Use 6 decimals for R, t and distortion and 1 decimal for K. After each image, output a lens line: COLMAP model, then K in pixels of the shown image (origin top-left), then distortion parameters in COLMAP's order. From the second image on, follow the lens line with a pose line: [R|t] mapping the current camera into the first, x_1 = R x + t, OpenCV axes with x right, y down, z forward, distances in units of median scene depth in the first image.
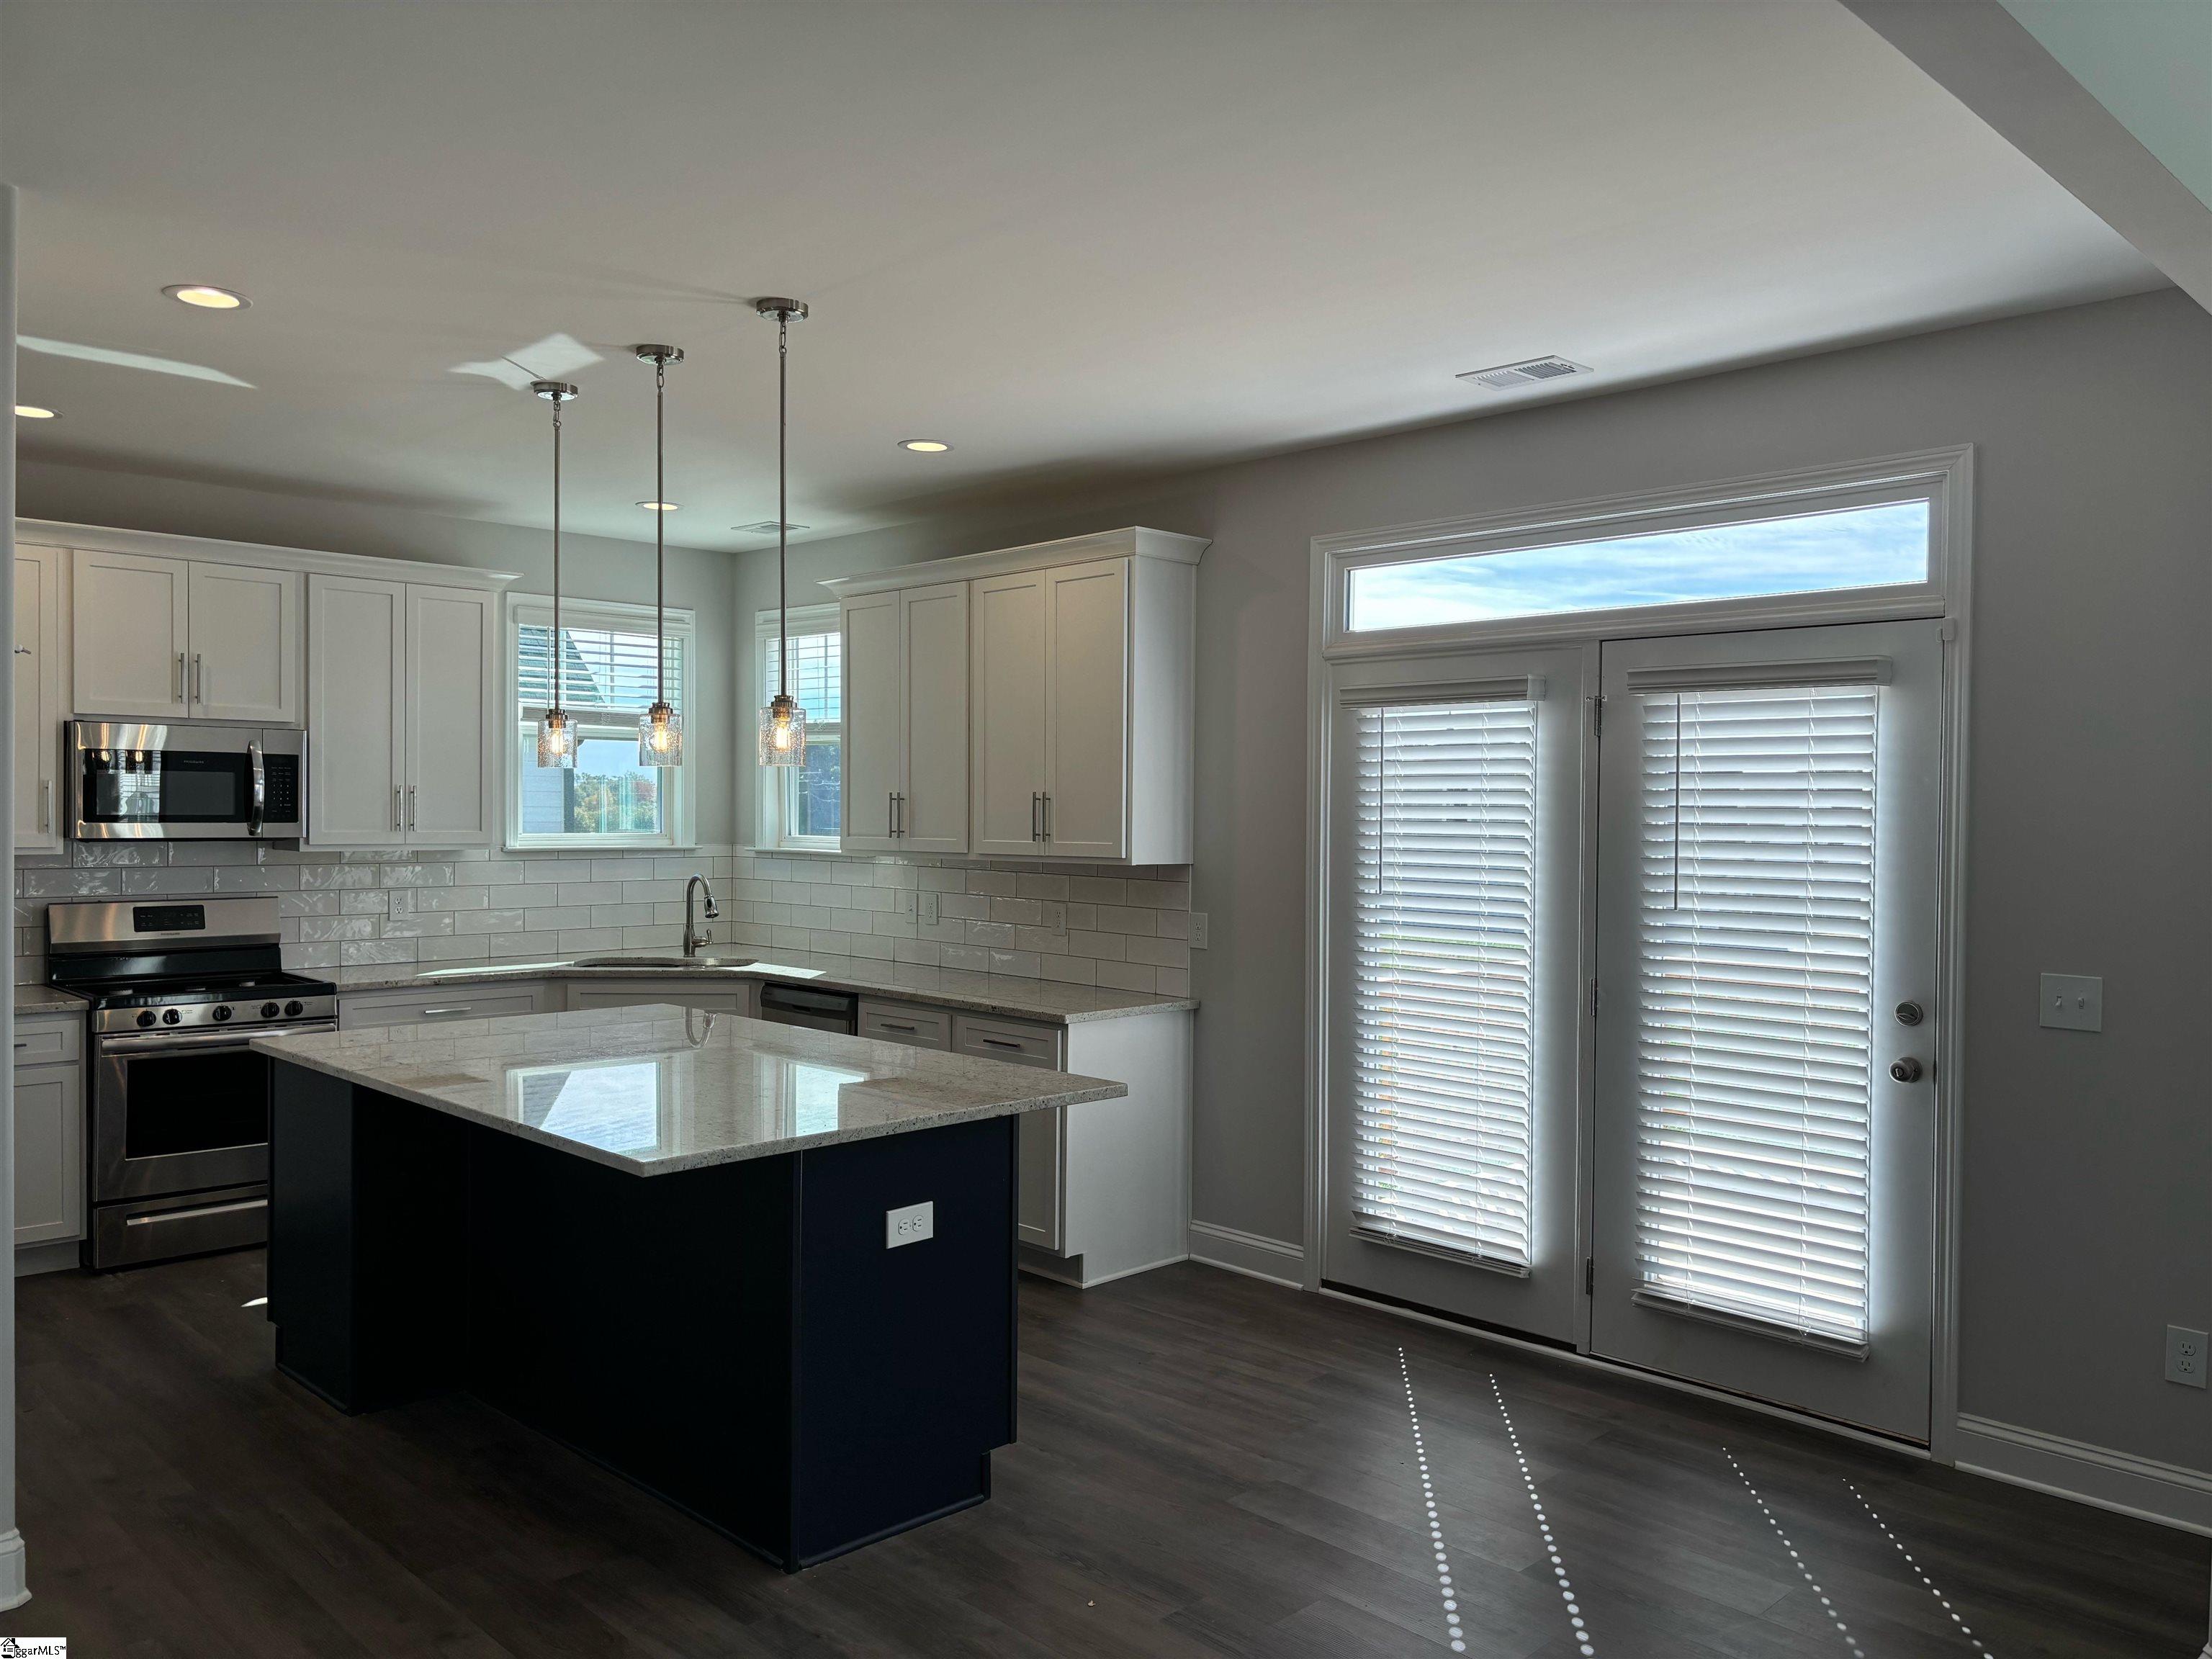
lens RADIAL K [[1654.0, 0, 1067.1], [0, 1654.0, 840.2], [0, 0, 1]] dist [0.046312, -0.046798]
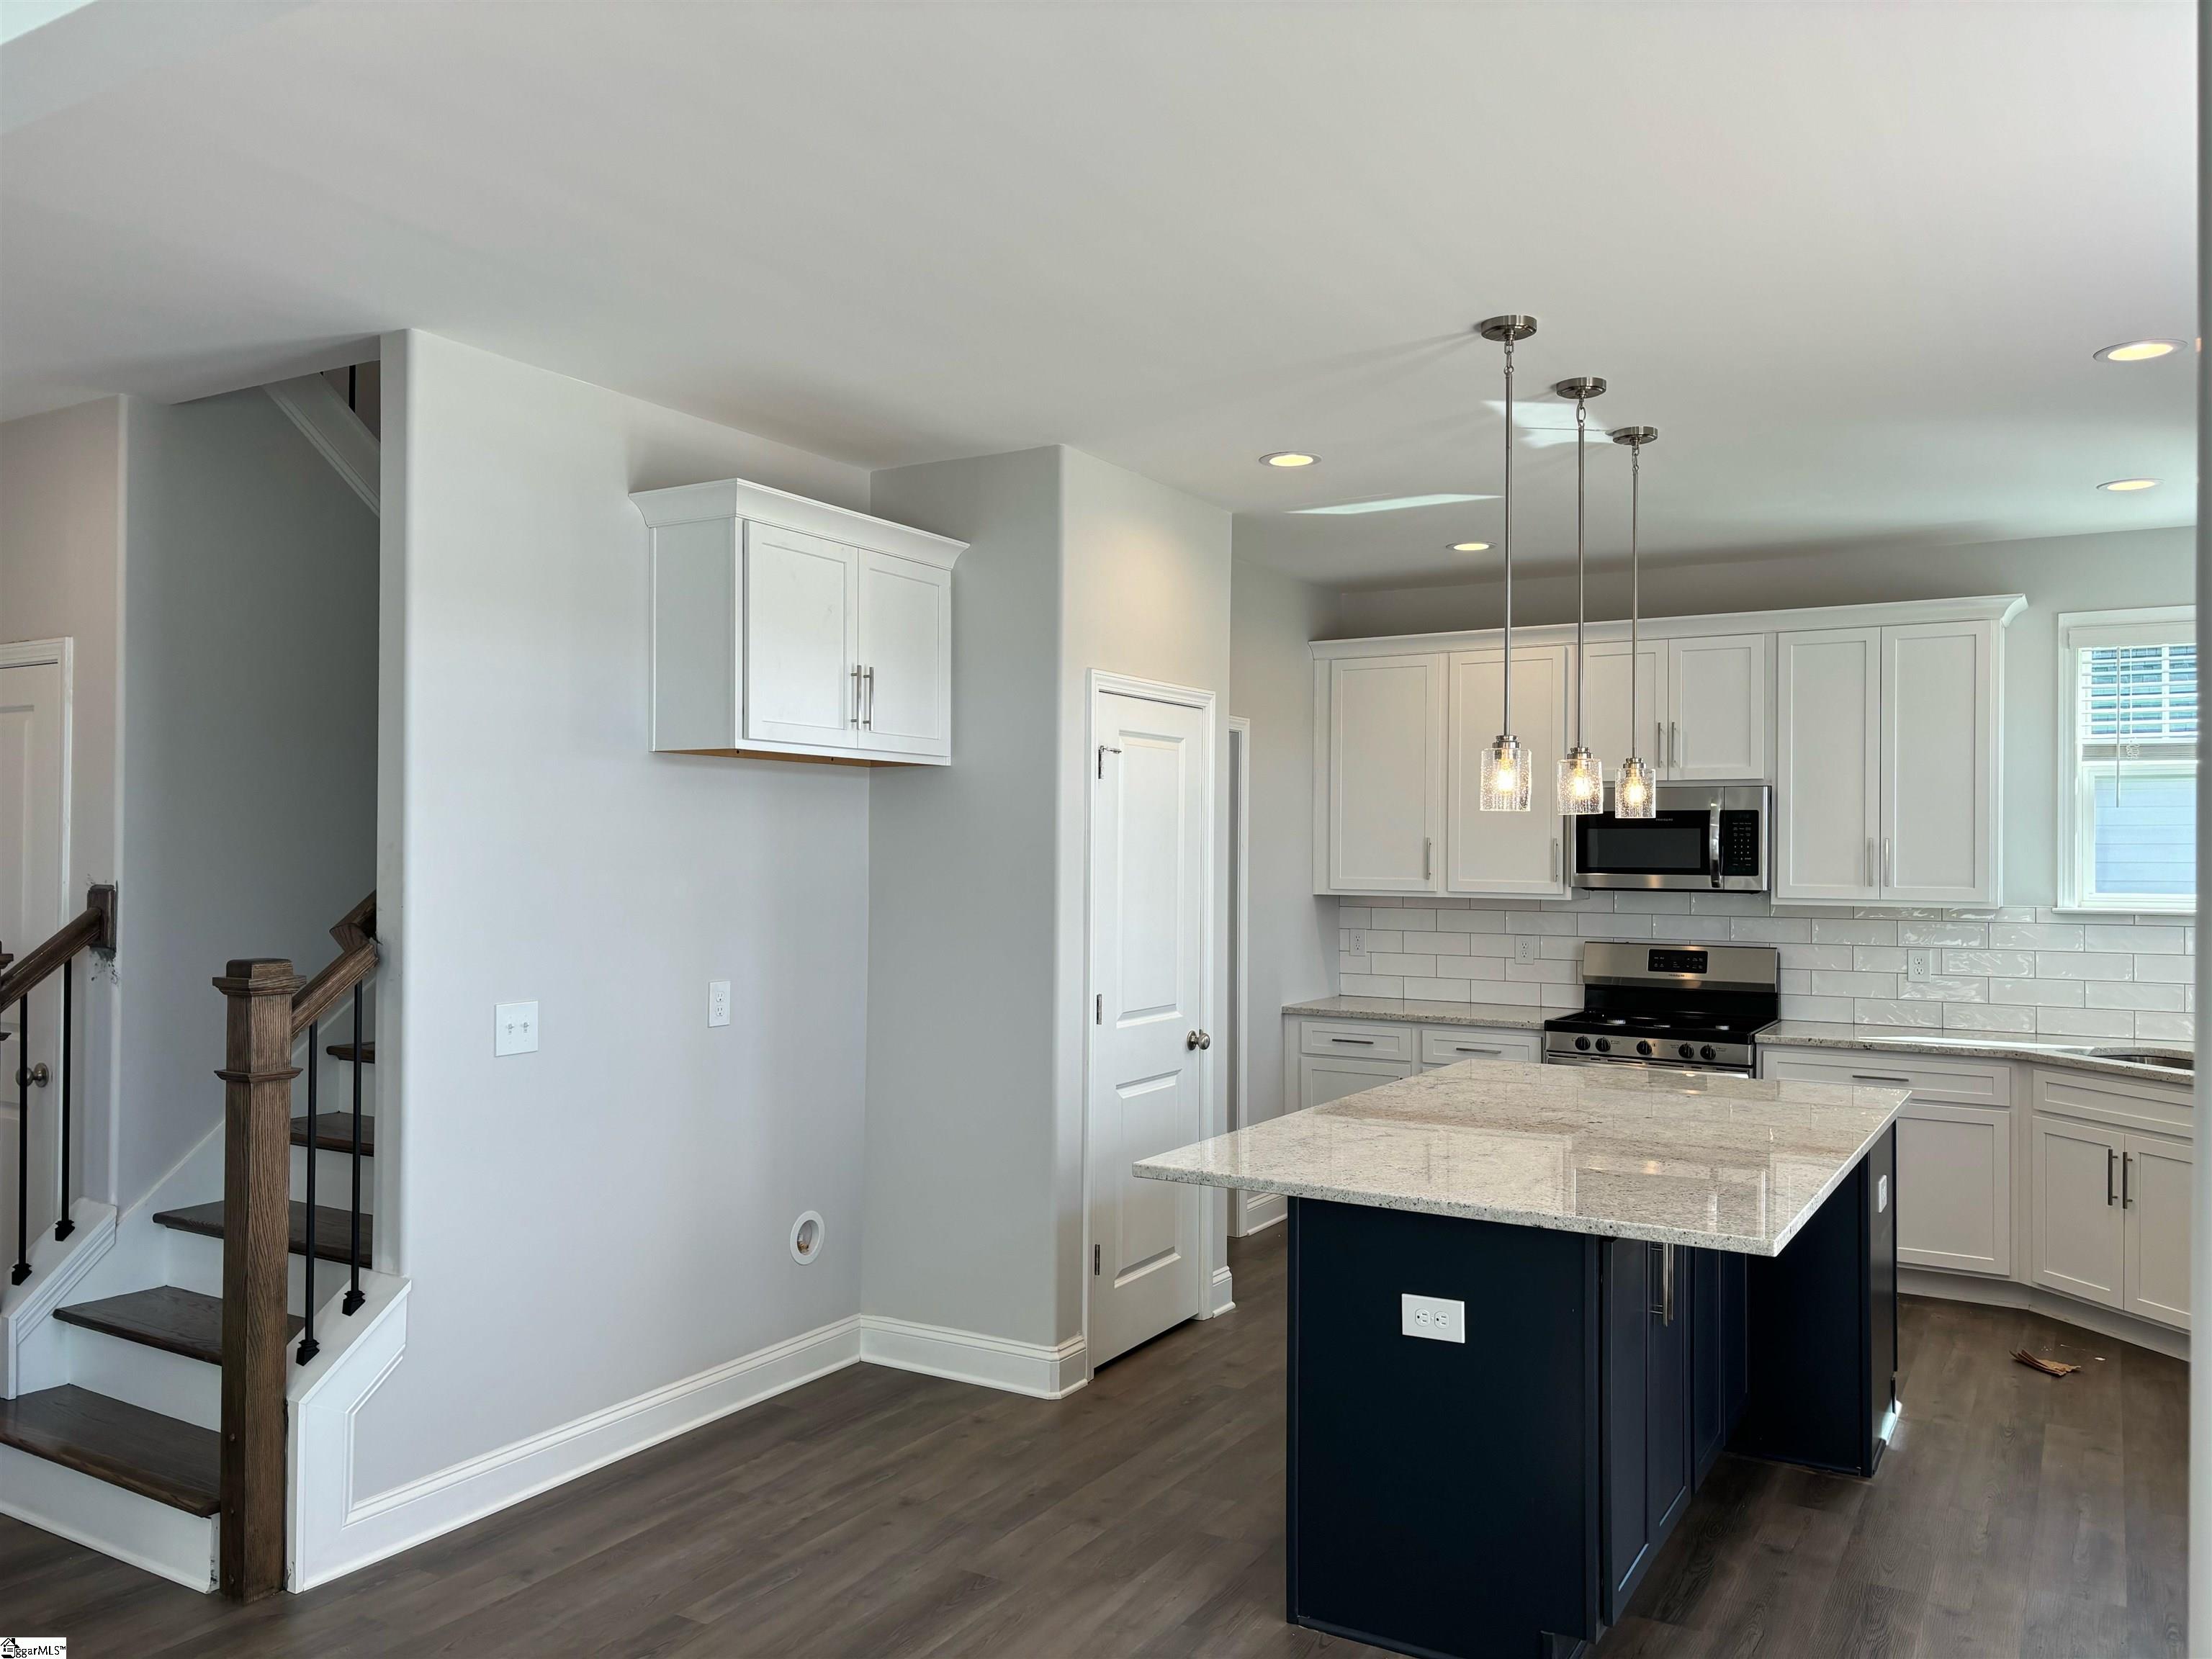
lens RADIAL K [[1654.0, 0, 1101.6], [0, 1654.0, 845.9], [0, 0, 1]] dist [0.046312, -0.046798]
pose [[0.269583, -0.009232, -0.962933, 0.464387], [-0.022054, 0.999633, -0.015758, -0.004345], [0.962724, 0.025484, 0.269281, 0.367149]]
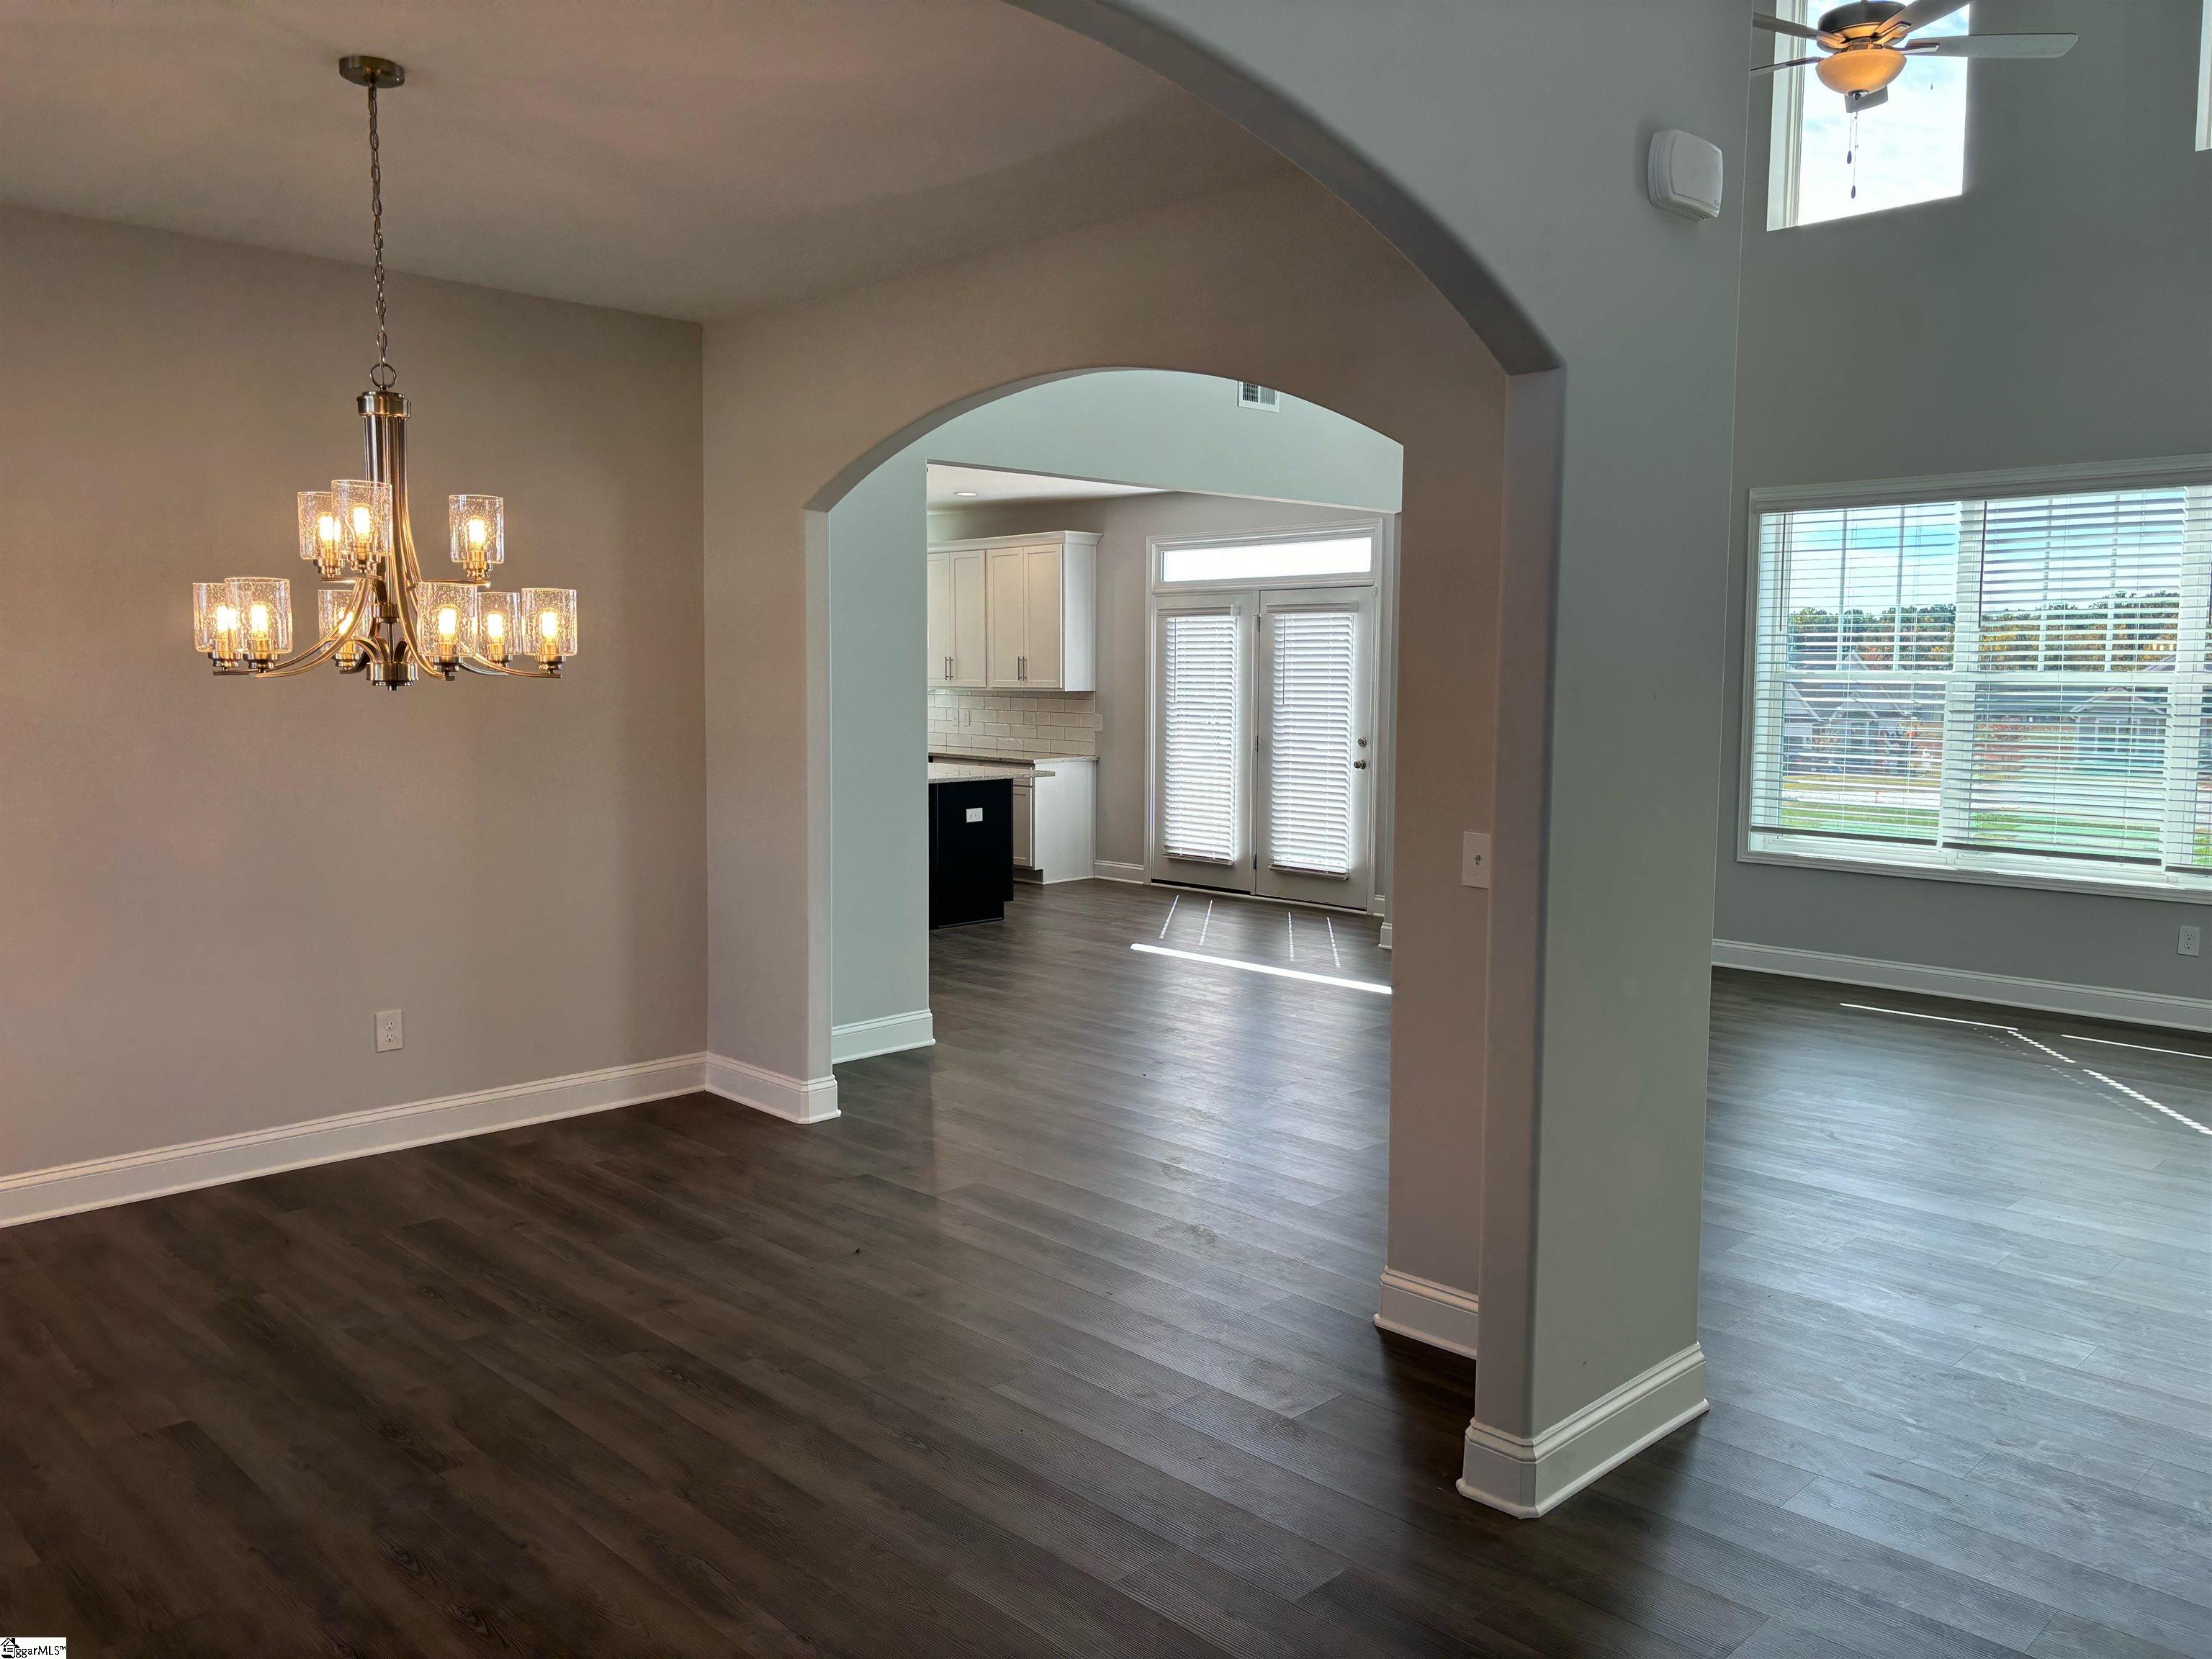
lens RADIAL K [[1654.0, 0, 1093.4], [0, 1654.0, 793.1], [0, 0, 1]] dist [0.046312, -0.046798]
pose [[0.999722, -0.008180, 0.022130, 0.027337], [0.006920, 0.998384, 0.056408, 0.026273], [-0.022556, -0.056239, 0.998163, -1.112337]]
